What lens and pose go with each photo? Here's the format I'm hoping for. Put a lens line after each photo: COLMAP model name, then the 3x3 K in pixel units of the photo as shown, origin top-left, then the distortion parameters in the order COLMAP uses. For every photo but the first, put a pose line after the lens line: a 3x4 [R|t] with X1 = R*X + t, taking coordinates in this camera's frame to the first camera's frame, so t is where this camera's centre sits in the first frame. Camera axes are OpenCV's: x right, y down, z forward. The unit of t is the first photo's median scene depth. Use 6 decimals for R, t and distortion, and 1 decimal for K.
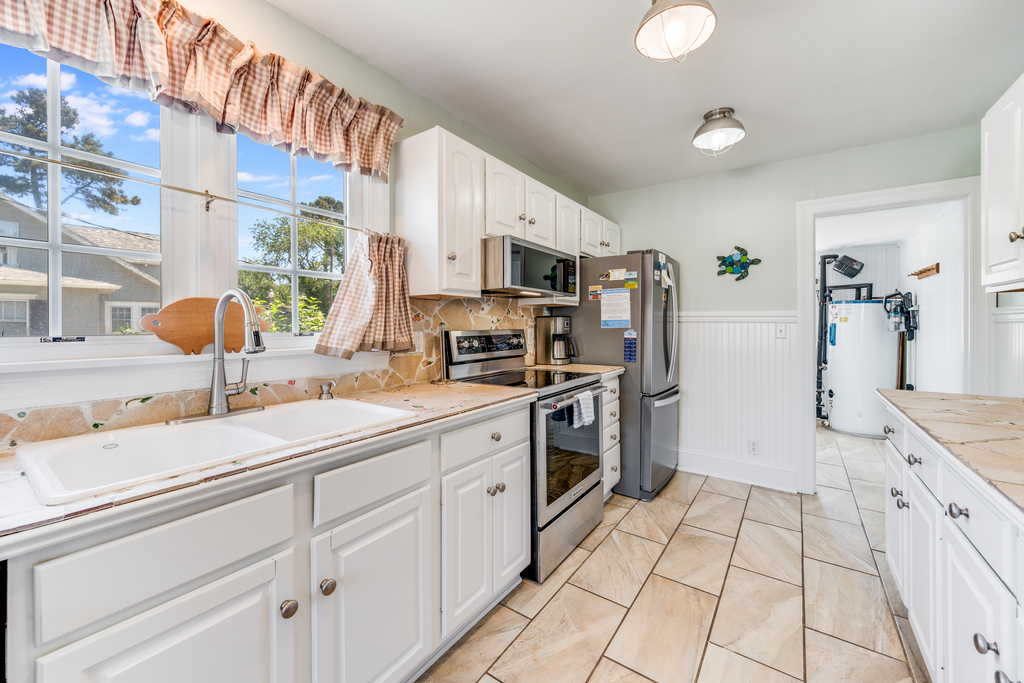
lens RADIAL K [[394.2, 0, 510.0], [0, 394.2, 329.2], [0, 0, 1]] dist [0.000330, -0.000043]
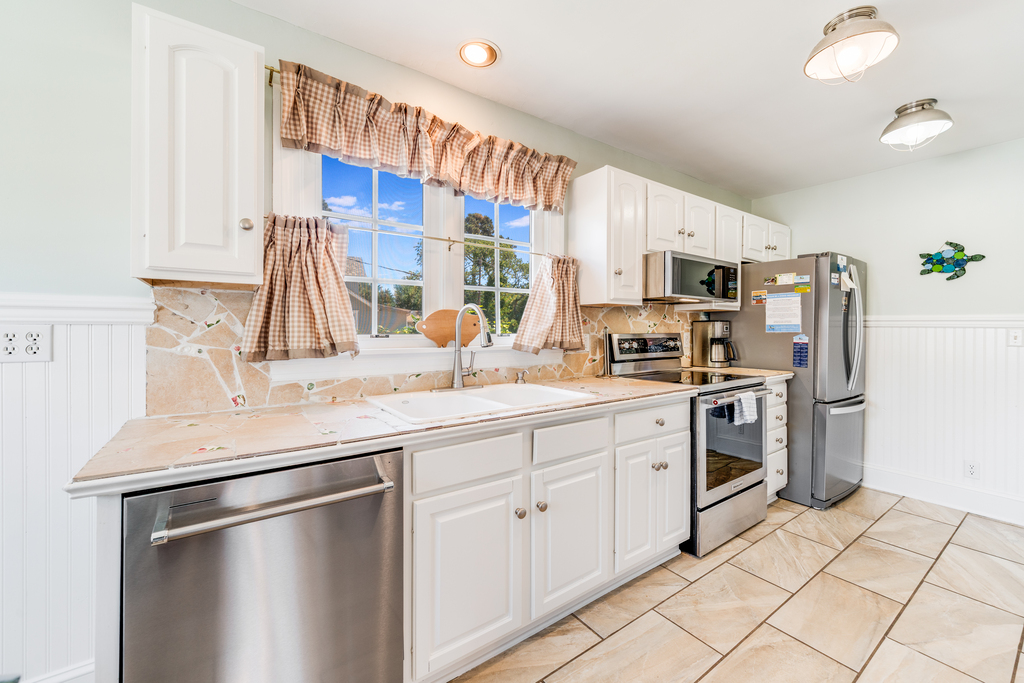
lens RADIAL K [[393.1, 0, 489.5], [0, 393.1, 332.0], [0, 0, 1]] dist [-0.000314, -0.000155]
pose [[0.925954, 0.008250, -0.377545, -0.054217], [-0.008962, 0.999960, -0.000128, 0.002911], [0.377529, 0.003502, 0.925991, -0.246703]]
